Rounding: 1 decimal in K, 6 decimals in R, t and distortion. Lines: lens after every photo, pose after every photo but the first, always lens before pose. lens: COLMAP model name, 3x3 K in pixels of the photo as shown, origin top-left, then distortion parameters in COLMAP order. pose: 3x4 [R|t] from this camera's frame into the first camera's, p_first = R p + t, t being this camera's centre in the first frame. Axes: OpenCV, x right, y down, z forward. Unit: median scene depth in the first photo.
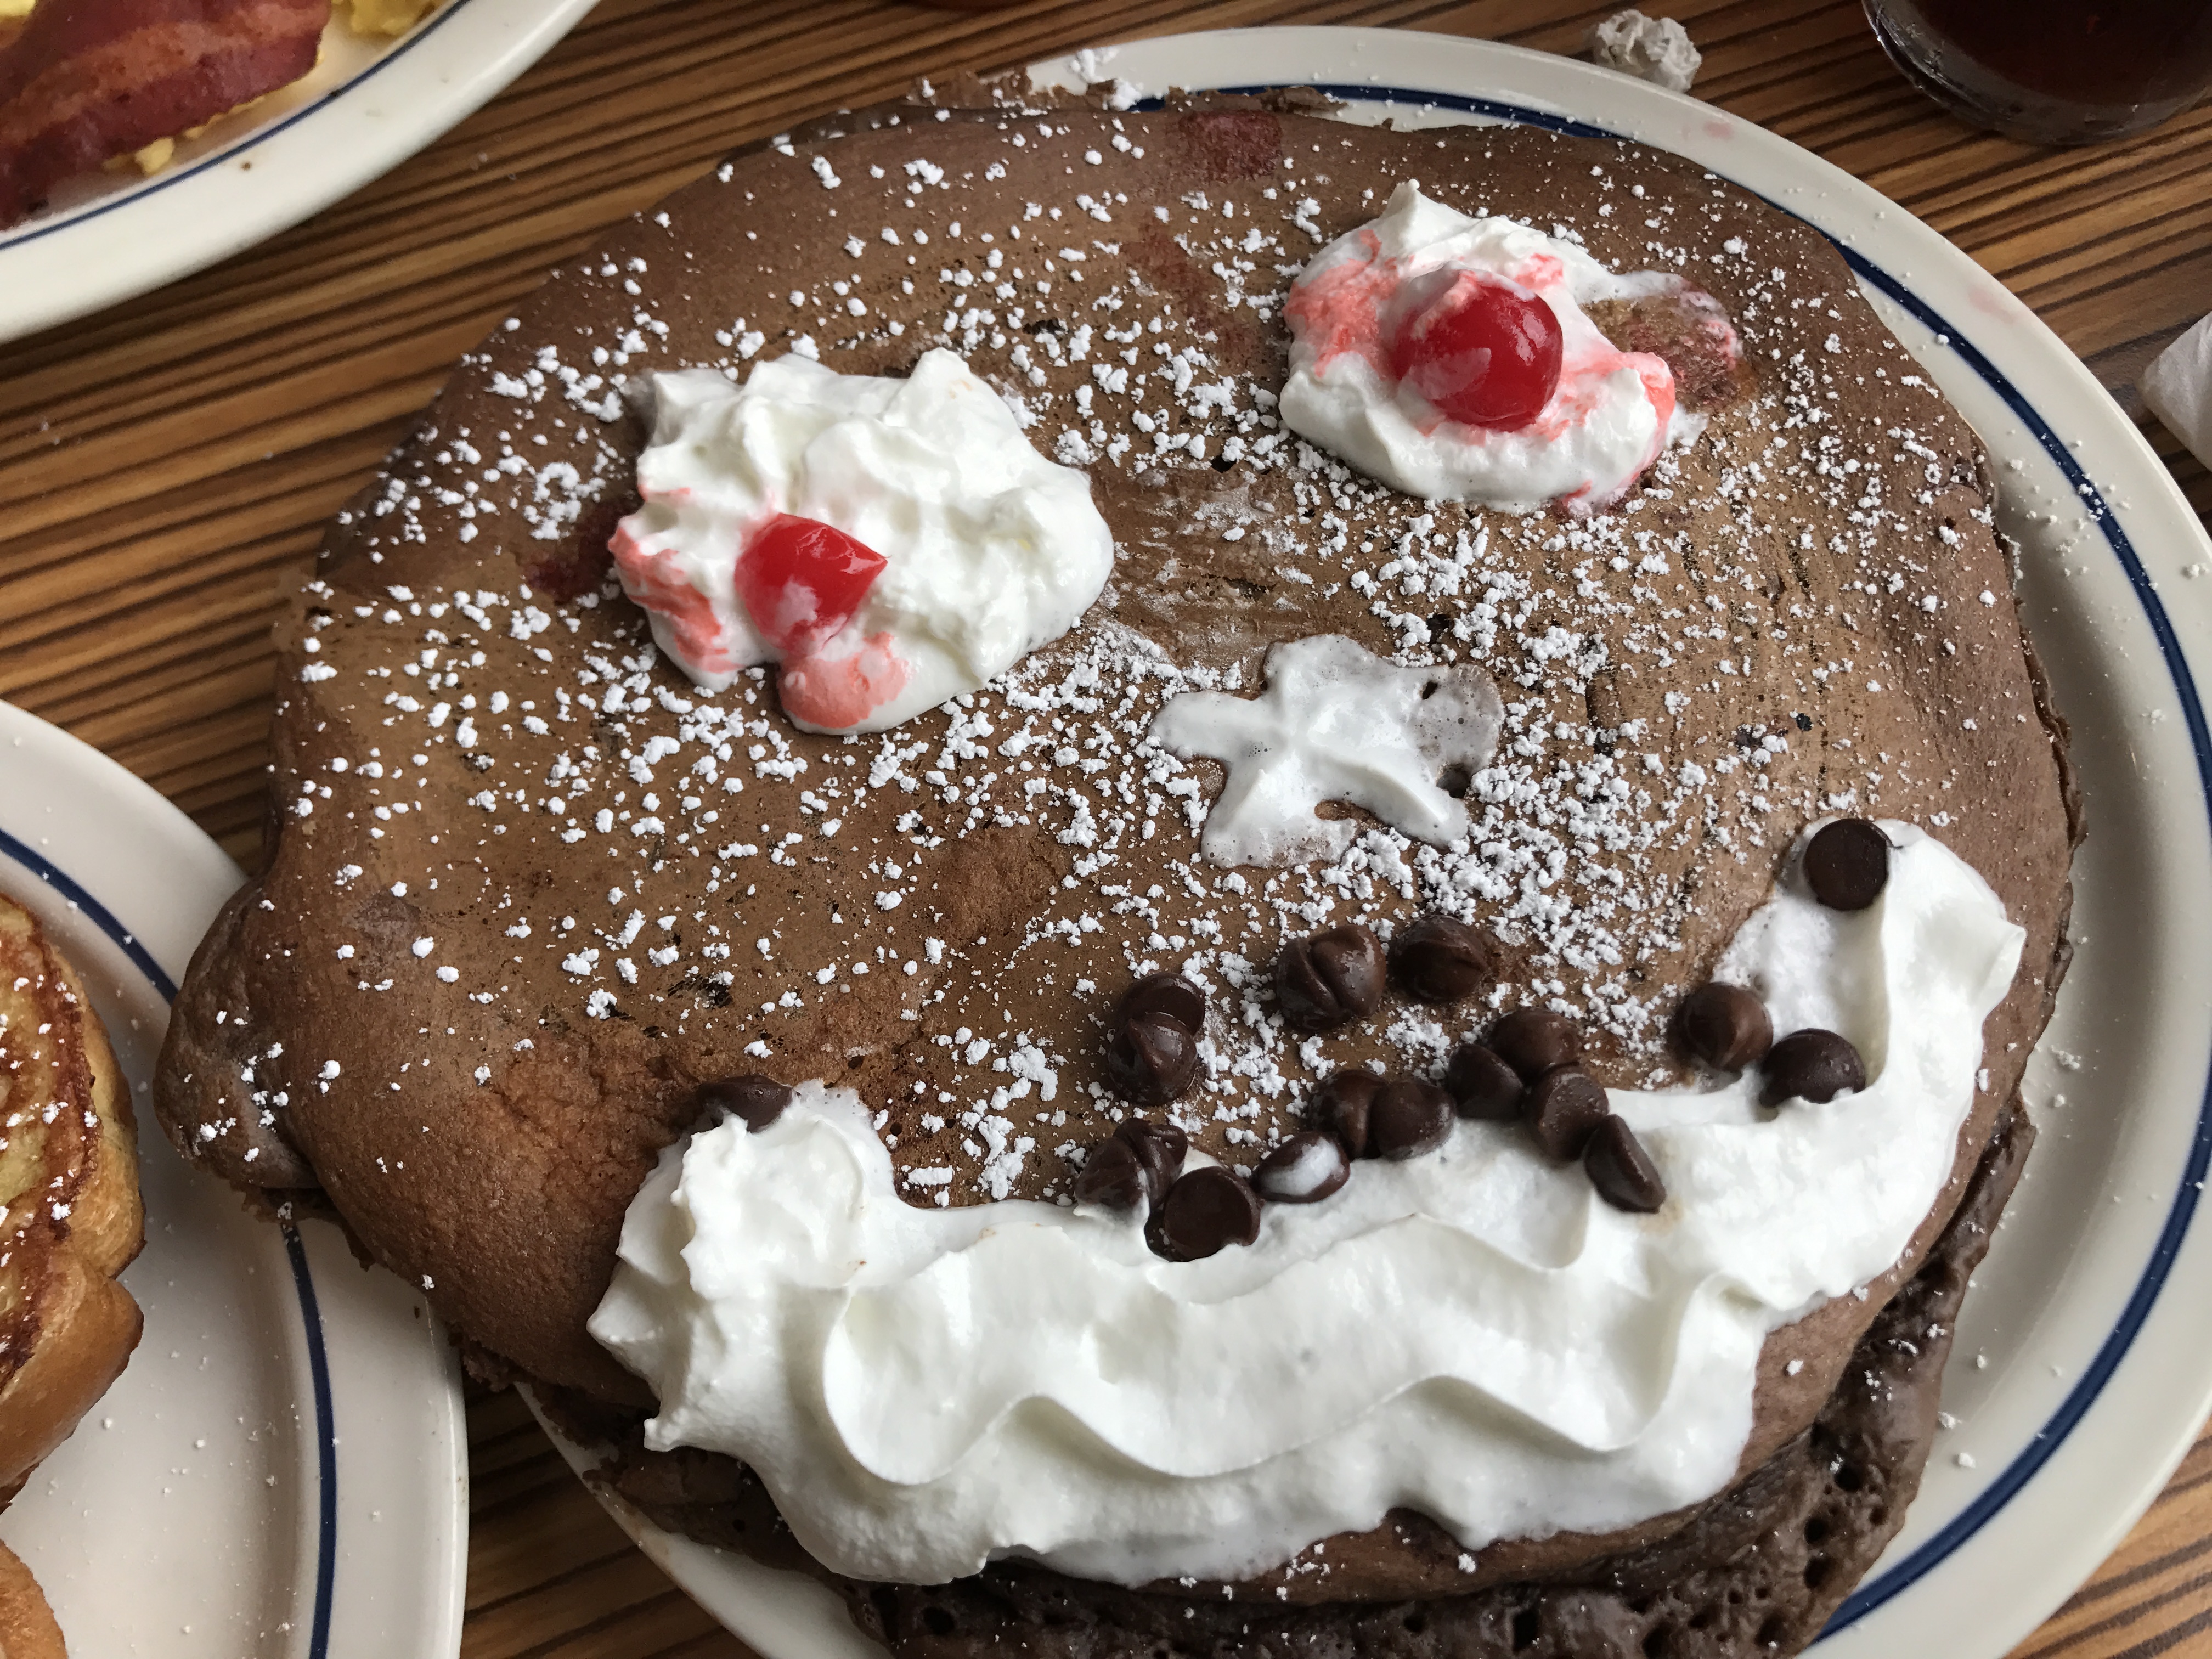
lens RADIAL K [[1673.1, 0, 1106.0], [0, 1673.1, 829.5], [0, 0, 1]] dist [-0.010101, -0.001655]
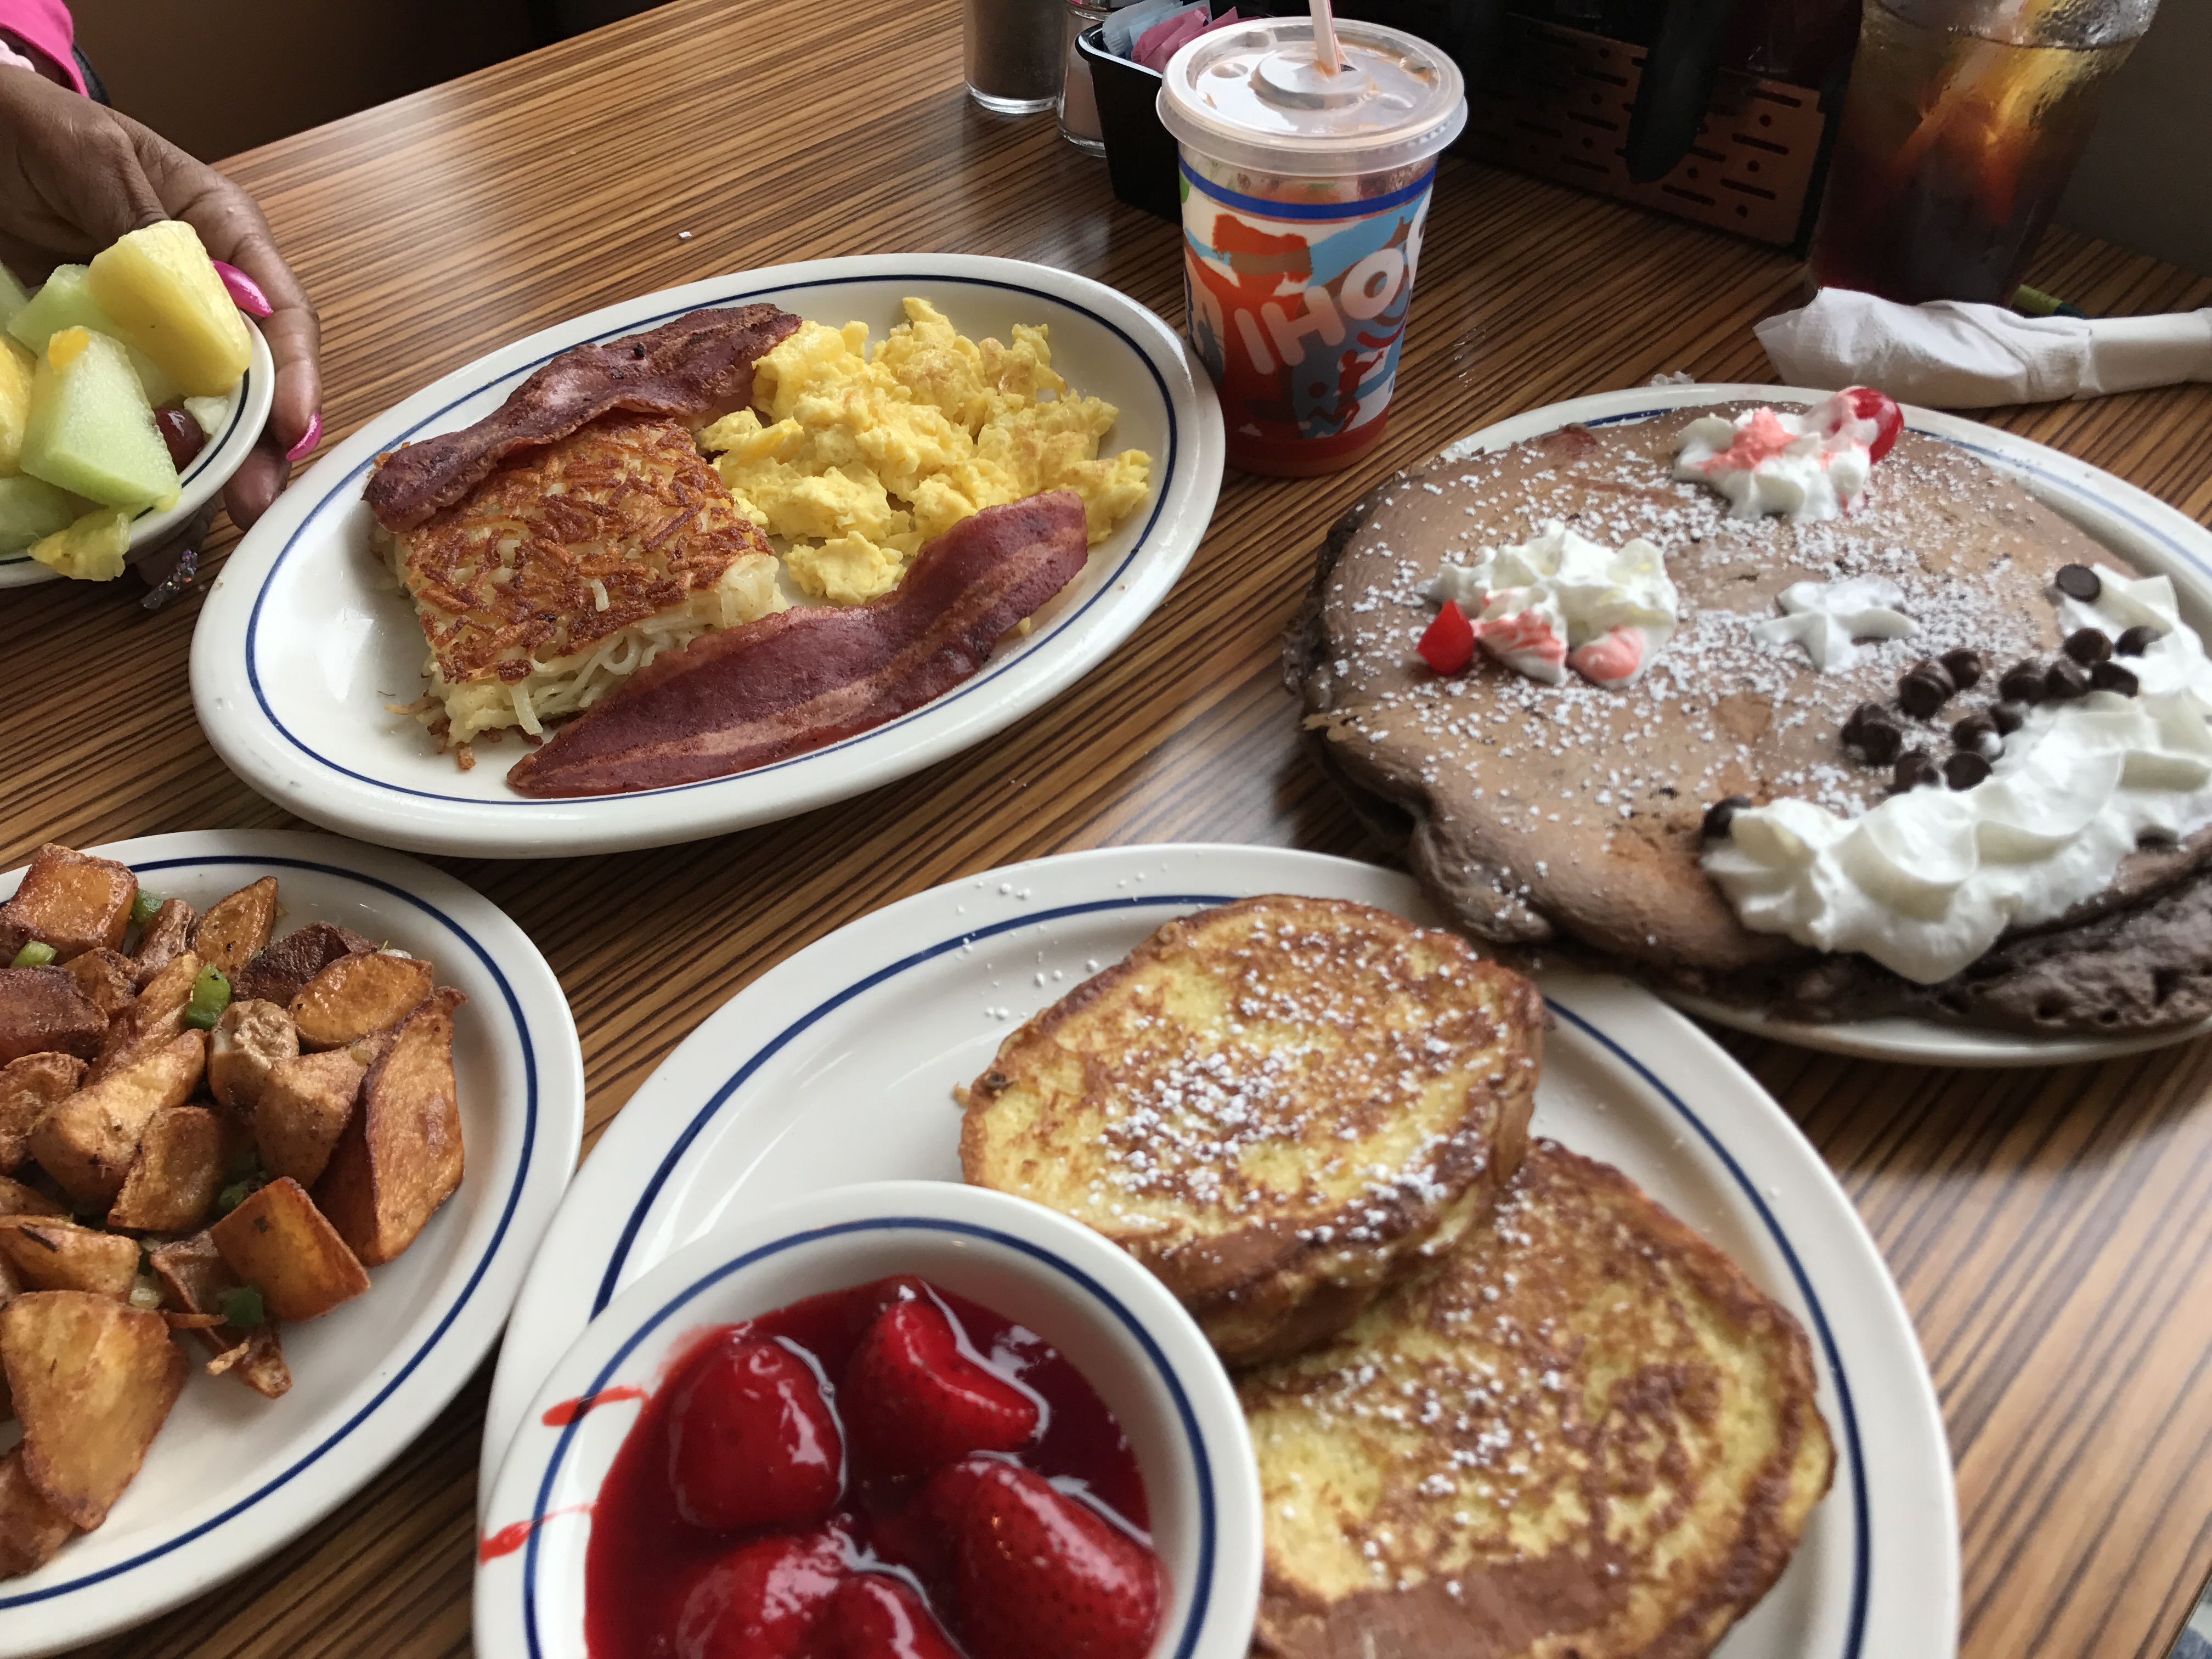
lens RADIAL K [[1673.1, 0, 1106.0], [0, 1673.1, 829.5], [0, 0, 1]] dist [-0.010101, -0.001655]
pose [[0.914389, -0.316014, 0.253037, -1.240197], [0.393117, 0.842408, -0.368522, 0.549562], [-0.096702, 0.436446, 0.894519, -0.566546]]
